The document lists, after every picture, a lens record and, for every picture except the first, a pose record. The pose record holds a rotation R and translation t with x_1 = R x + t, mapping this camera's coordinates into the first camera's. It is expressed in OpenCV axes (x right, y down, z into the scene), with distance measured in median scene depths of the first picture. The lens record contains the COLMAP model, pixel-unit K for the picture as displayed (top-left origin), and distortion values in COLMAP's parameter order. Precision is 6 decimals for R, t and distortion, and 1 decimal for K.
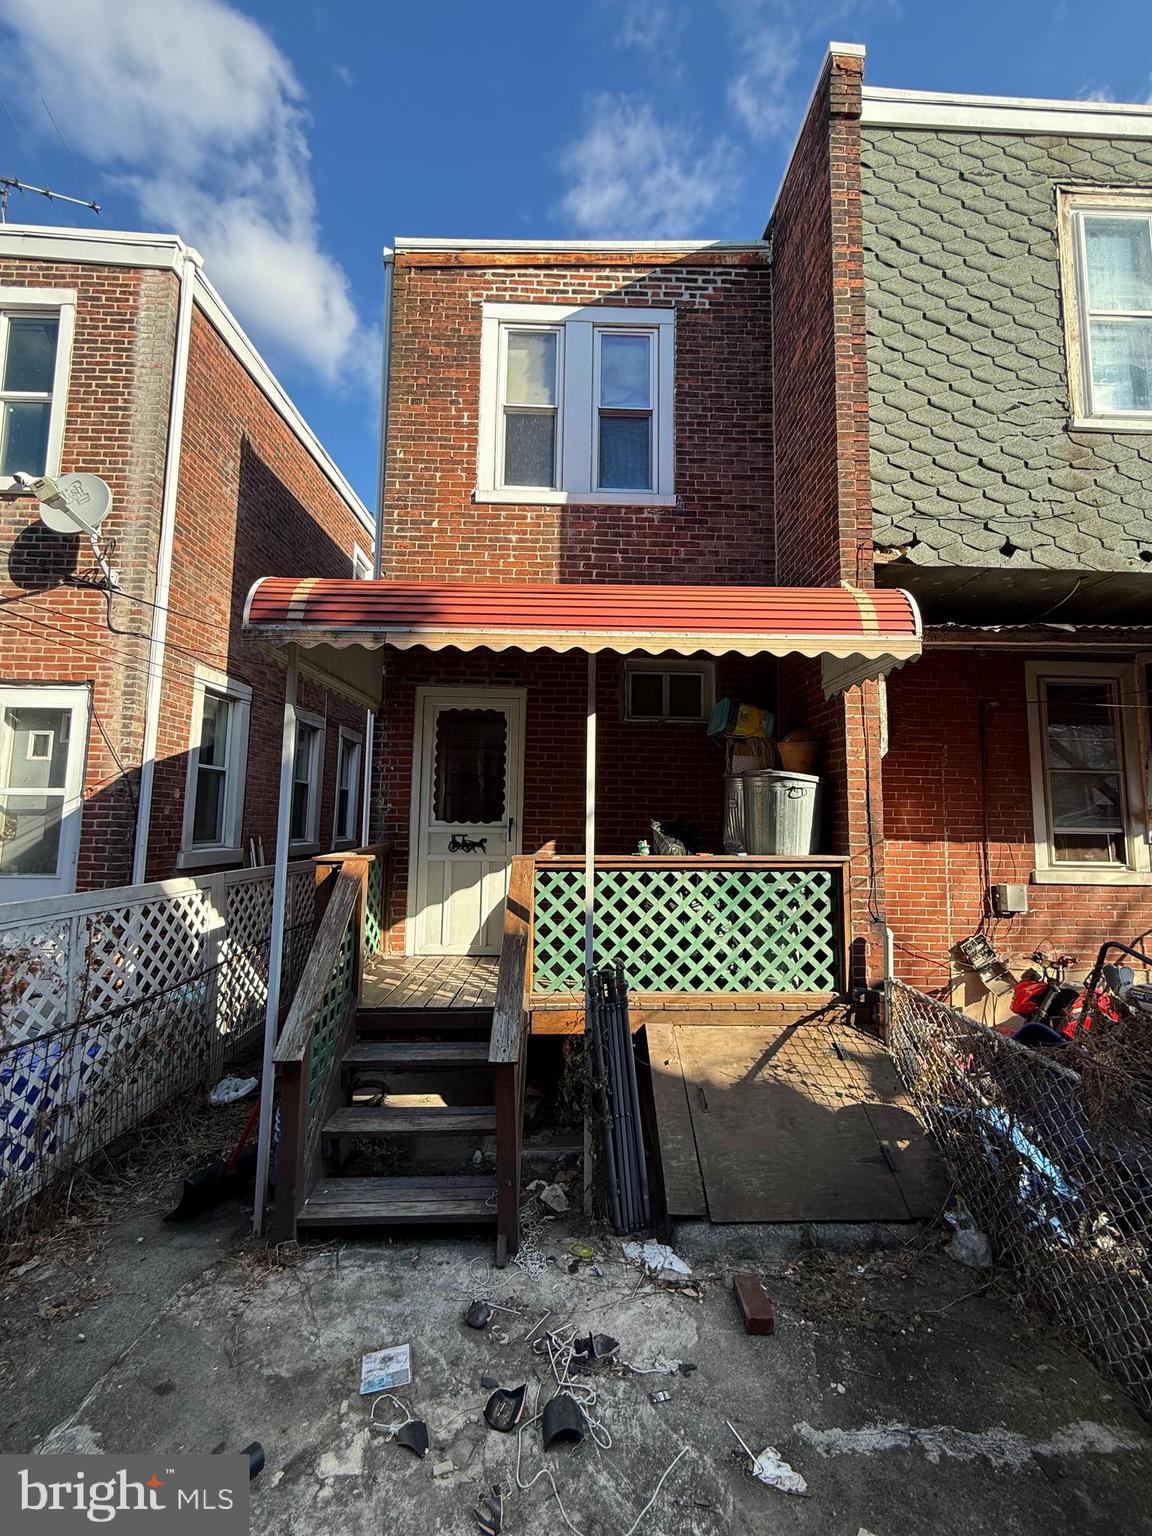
lens RADIAL K [[611.3, 0, 576.4], [0, 611.3, 766.3], [0, 0, 1]] dist [-0.003268, 0.000483]
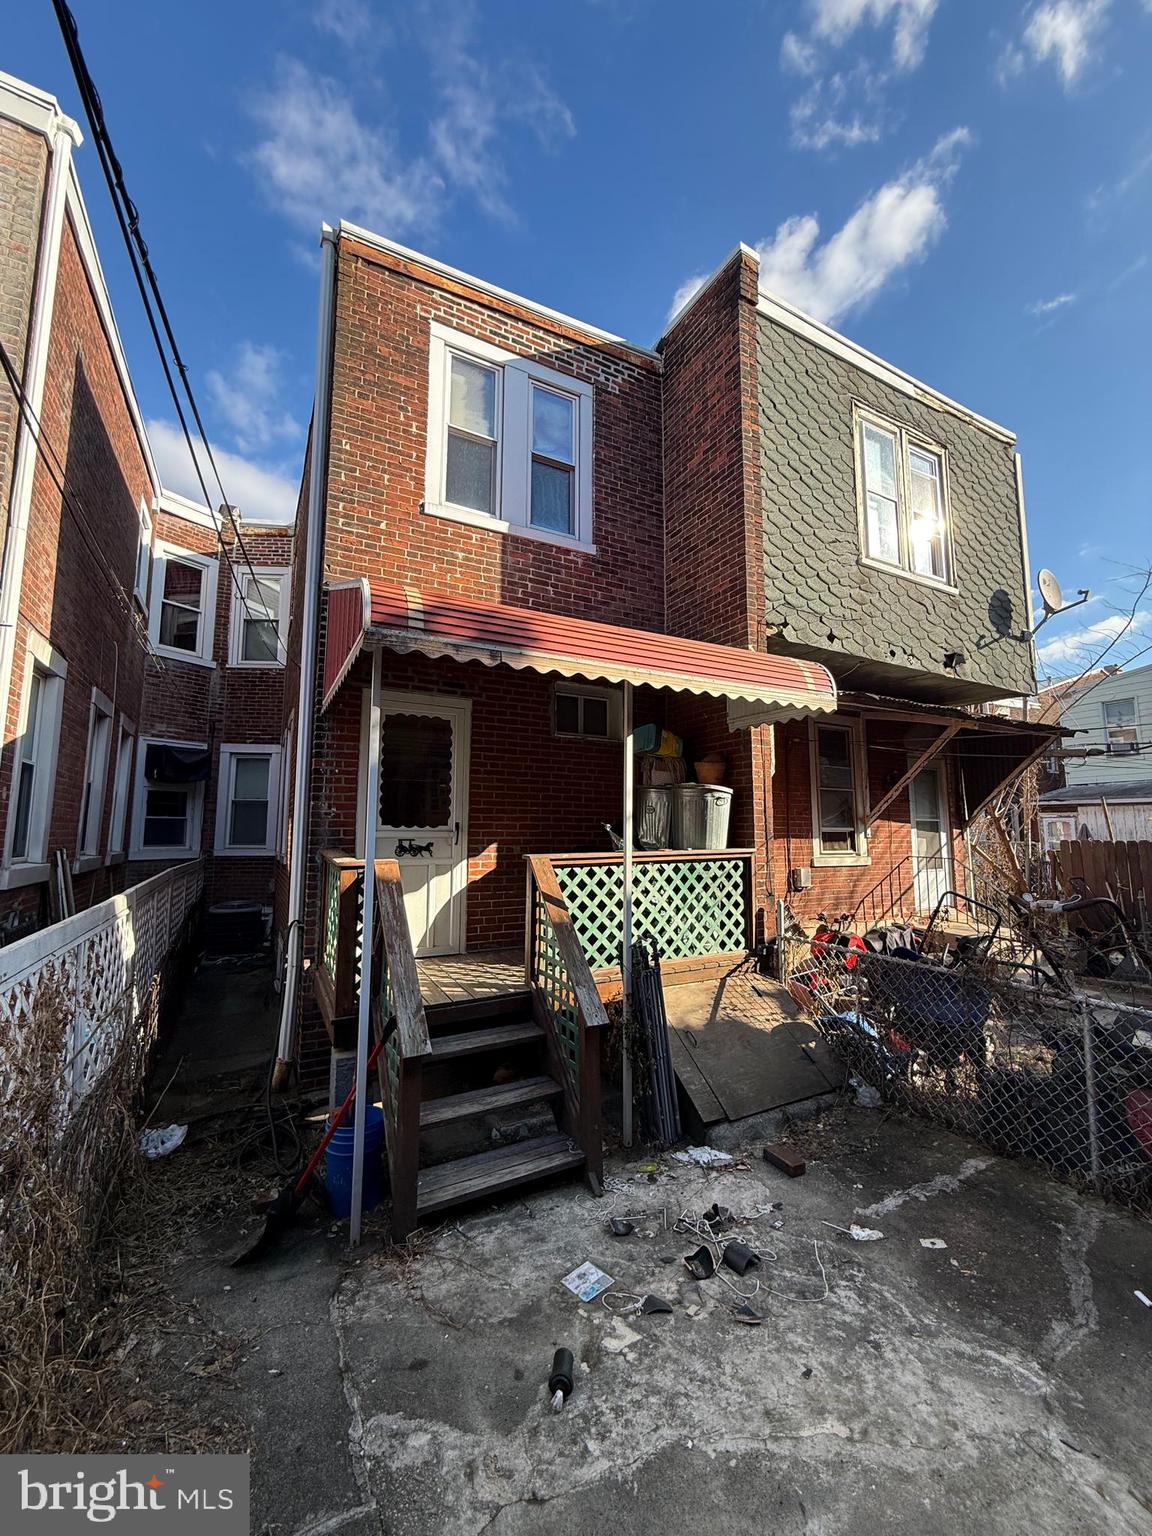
lens RADIAL K [[611.3, 0, 576.4], [0, 611.3, 766.3], [0, 0, 1]] dist [-0.003268, 0.000483]
pose [[0.889984, 0.037783, 0.454423, -0.486464], [-0.032386, 0.999282, -0.019658, 0.003195], [-0.454840, 0.002778, 0.890569, -0.029982]]
